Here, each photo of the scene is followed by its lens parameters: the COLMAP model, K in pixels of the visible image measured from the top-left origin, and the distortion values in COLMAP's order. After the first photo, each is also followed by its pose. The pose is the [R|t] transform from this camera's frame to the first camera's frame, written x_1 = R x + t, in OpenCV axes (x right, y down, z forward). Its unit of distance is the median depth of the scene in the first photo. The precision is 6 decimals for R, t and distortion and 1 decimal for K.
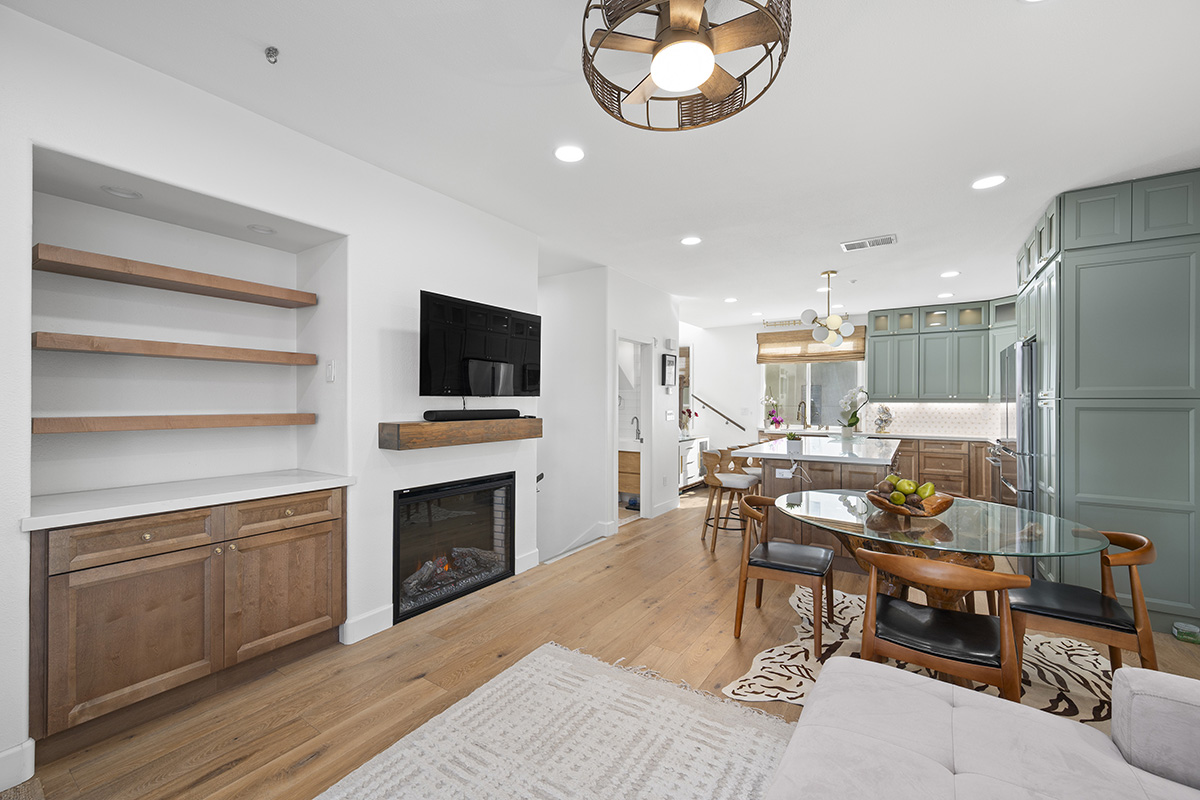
lens RADIAL K [[473.5, 0, 601.2], [0, 473.5, 410.0], [0, 0, 1]] dist [0.001535, 0.000115]
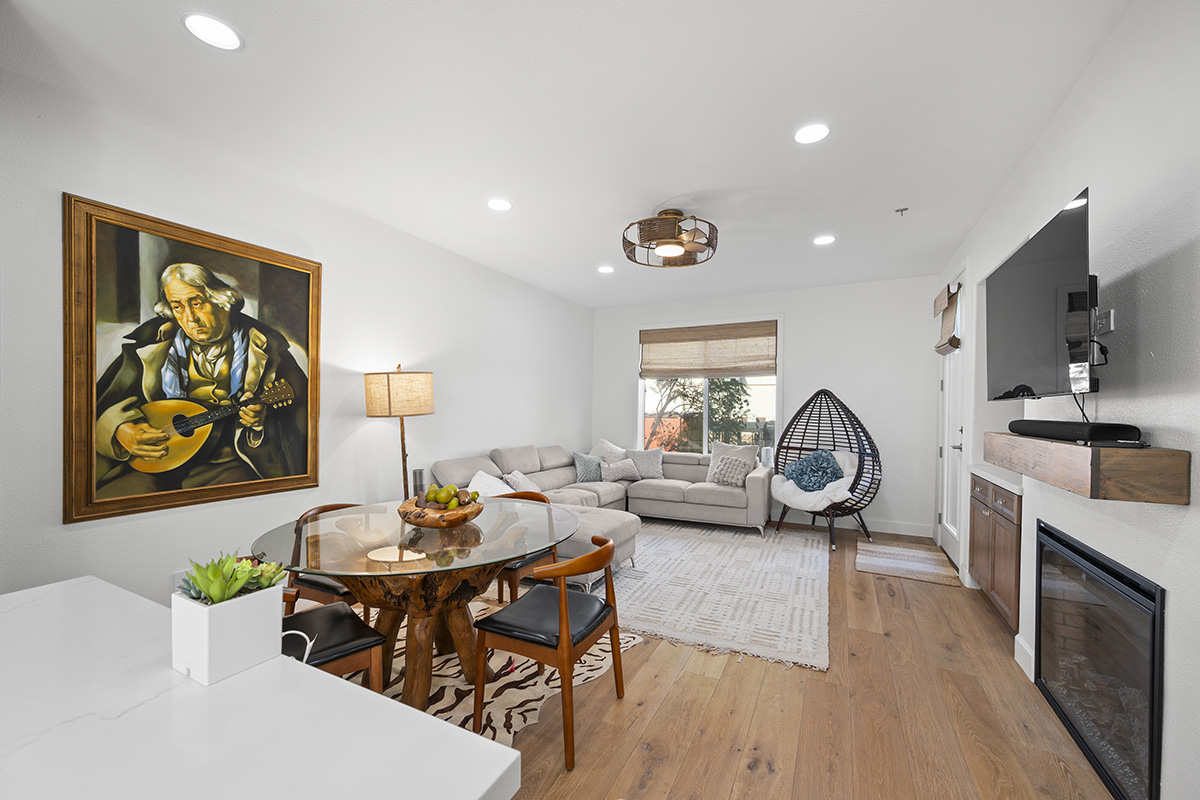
lens RADIAL K [[473.5, 0, 601.2], [0, 473.5, 410.0], [0, 0, 1]] dist [0.001535, 0.000115]
pose [[-0.992326, -0.010719, -0.123180, 0.442491], [-0.013000, 0.999758, 0.017730, -0.020515], [0.122960, 0.019195, -0.992226, 1.866235]]
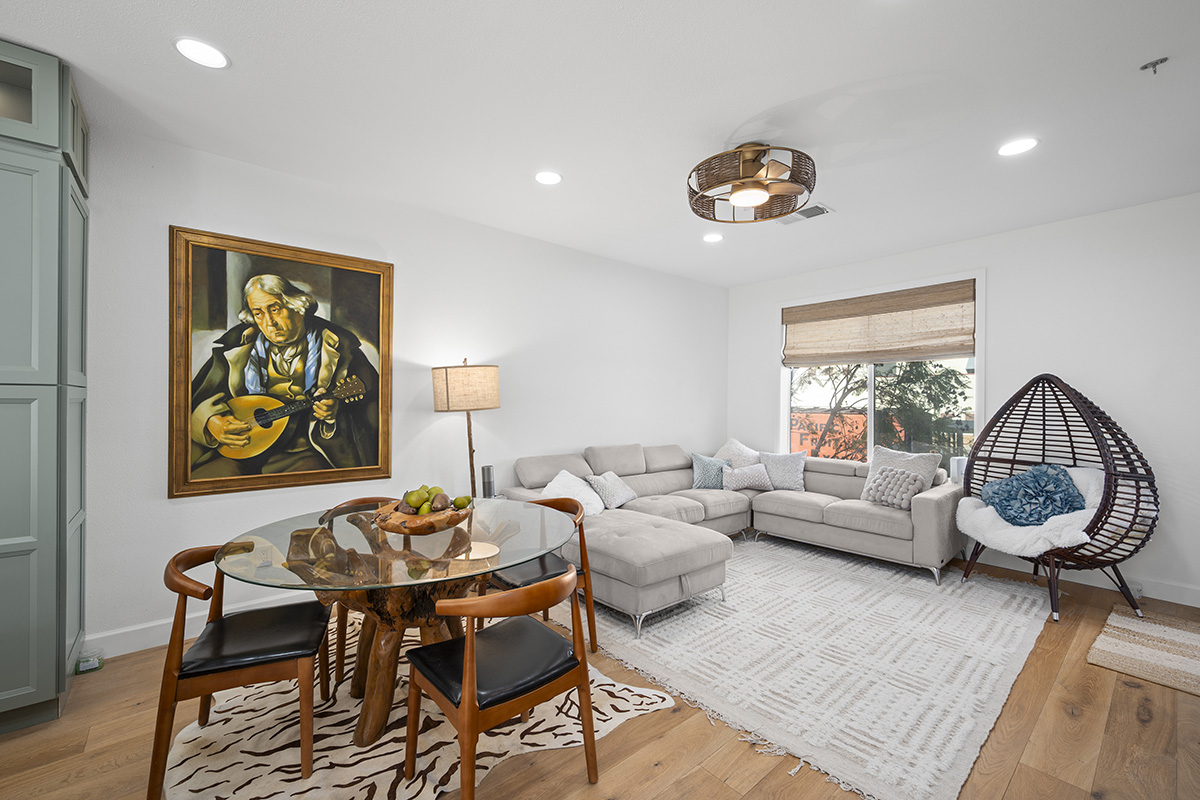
lens RADIAL K [[488.8, 0, 600.0], [0, 488.8, 400.0], [0, 0, 1]] dist [-0.001580, -0.000253]
pose [[-0.961708, -0.009037, 0.273926, 0.116117], [-0.006087, 0.999914, 0.011617, -0.020002], [-0.274007, 0.009505, -0.961681, 1.673900]]
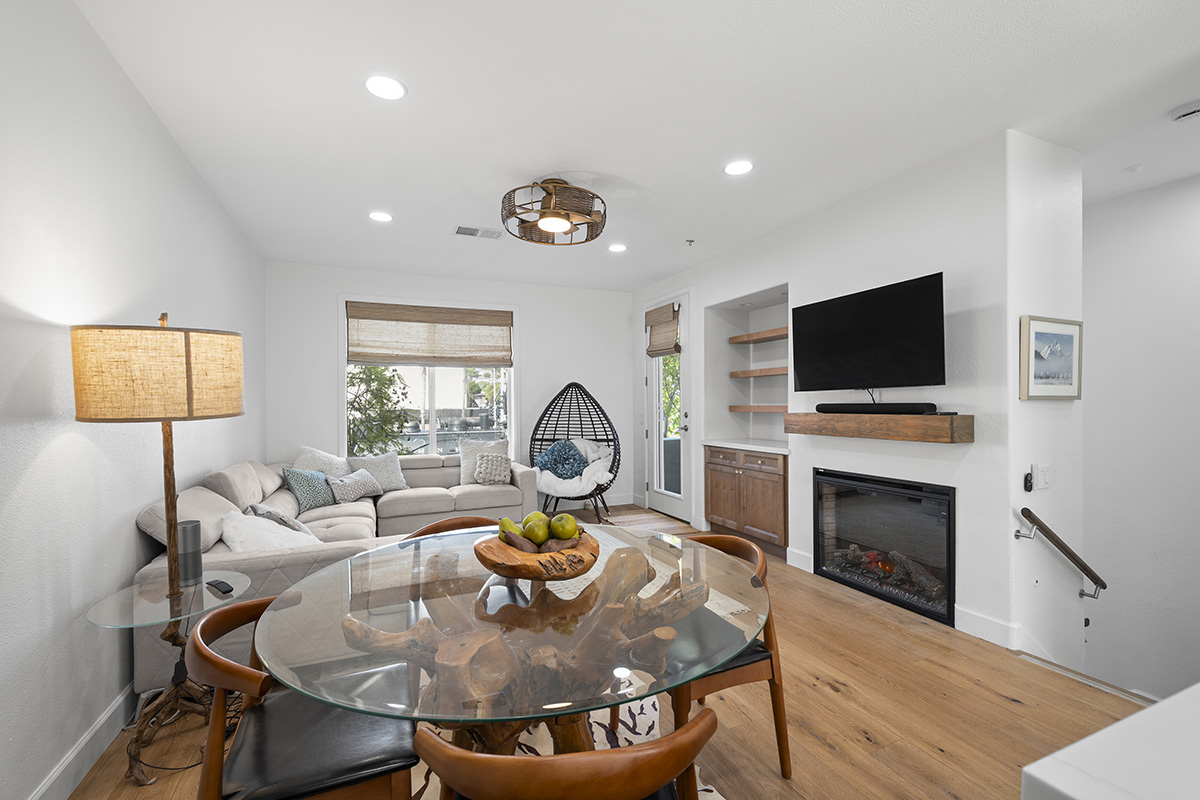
lens RADIAL K [[502.3, 0, 591.8], [0, 502.3, 412.4], [0, 0, 1]] dist [0.000118, -0.000039]
pose [[-0.543317, 0.014218, -0.839407, 1.095976], [-0.006351, 0.999758, 0.021044, 0.000762], [0.839503, 0.016764, -0.543096, 1.340961]]
